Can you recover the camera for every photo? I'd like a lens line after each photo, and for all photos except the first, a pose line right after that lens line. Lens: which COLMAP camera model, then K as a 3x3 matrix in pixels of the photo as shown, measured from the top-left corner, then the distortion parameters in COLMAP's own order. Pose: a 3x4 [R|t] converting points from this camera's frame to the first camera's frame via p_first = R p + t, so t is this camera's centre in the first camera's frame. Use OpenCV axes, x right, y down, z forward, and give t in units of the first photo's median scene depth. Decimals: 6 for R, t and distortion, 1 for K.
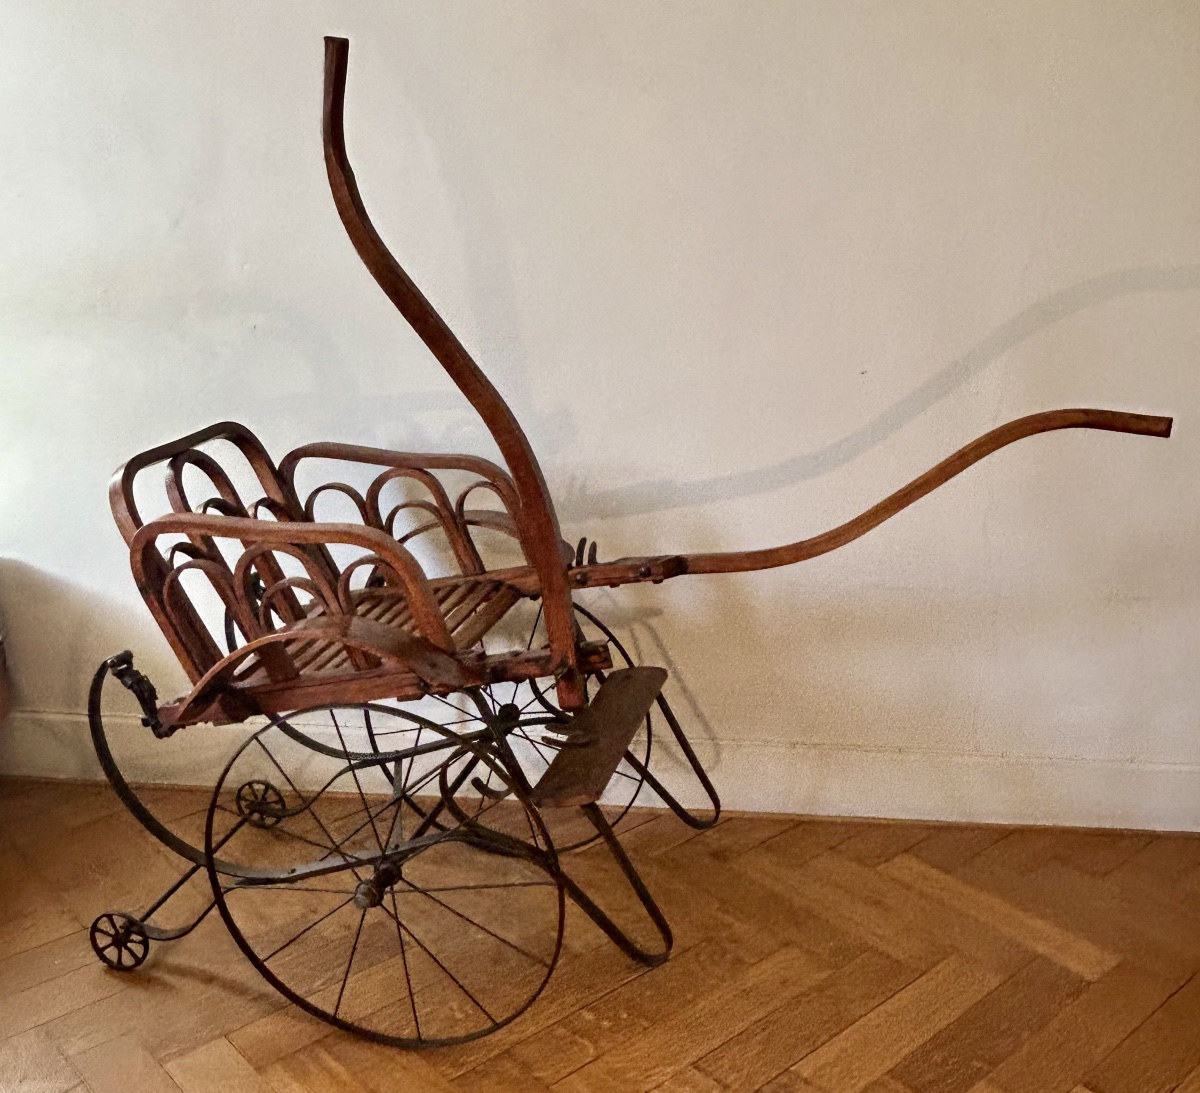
lens RADIAL K [[890.4, 0, 604.3], [0, 890.4, 546.1], [0, 0, 1]] dist [0.006712, 0.000681]
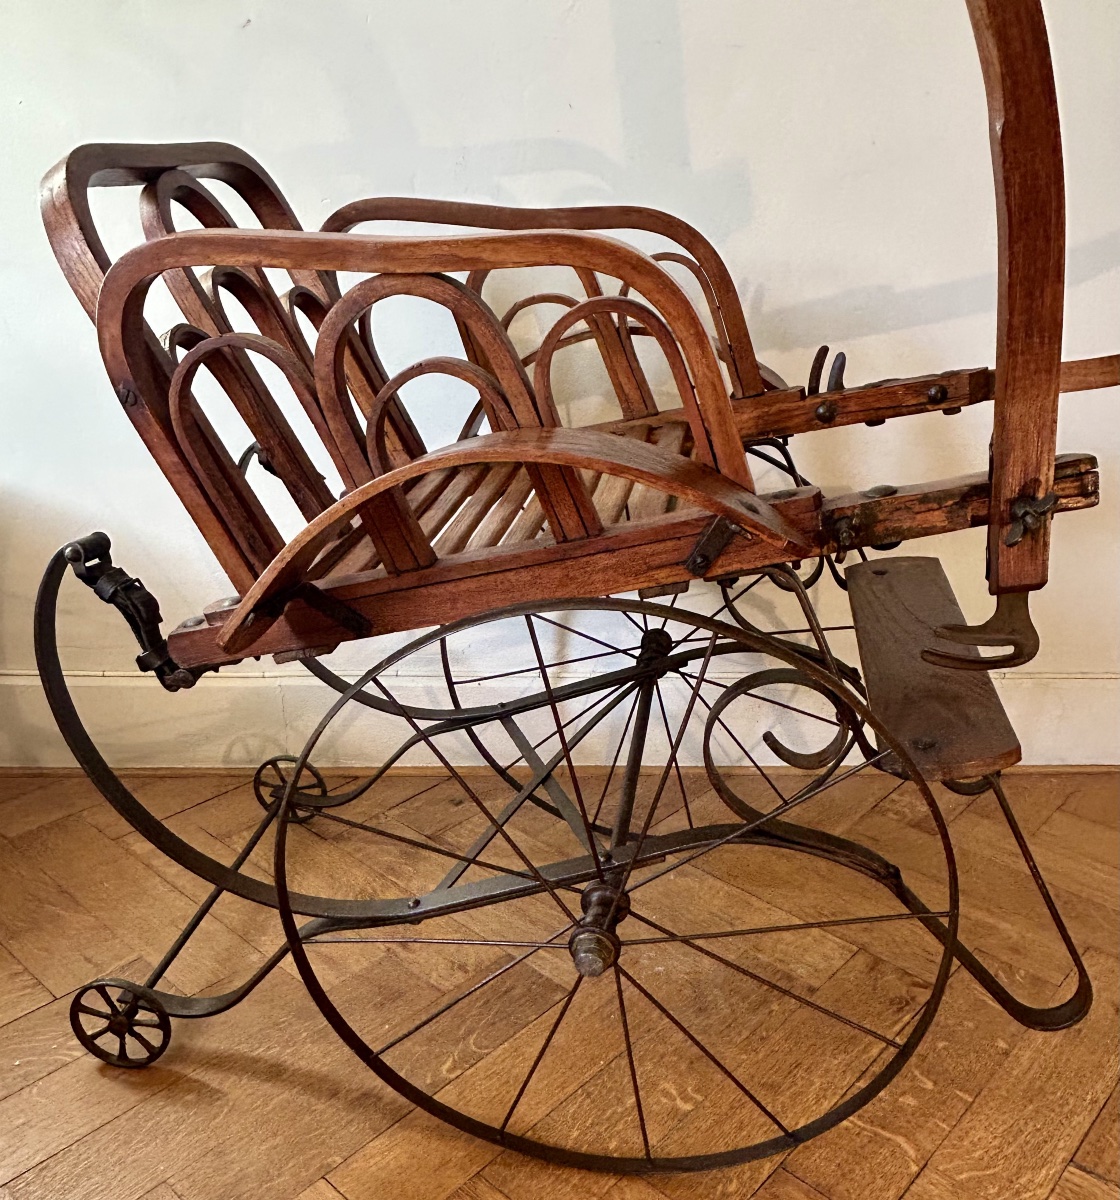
lens RADIAL K [[884.9, 0, 558.1], [0, 884.9, 601.1], [0, 0, 1]] dist [0.000415, -0.000482]
pose [[0.997995, -0.039605, 0.049375, -0.262677], [0.034410, 0.994192, 0.101967, 0.104077], [-0.053126, -0.100064, 0.993562, 0.413131]]
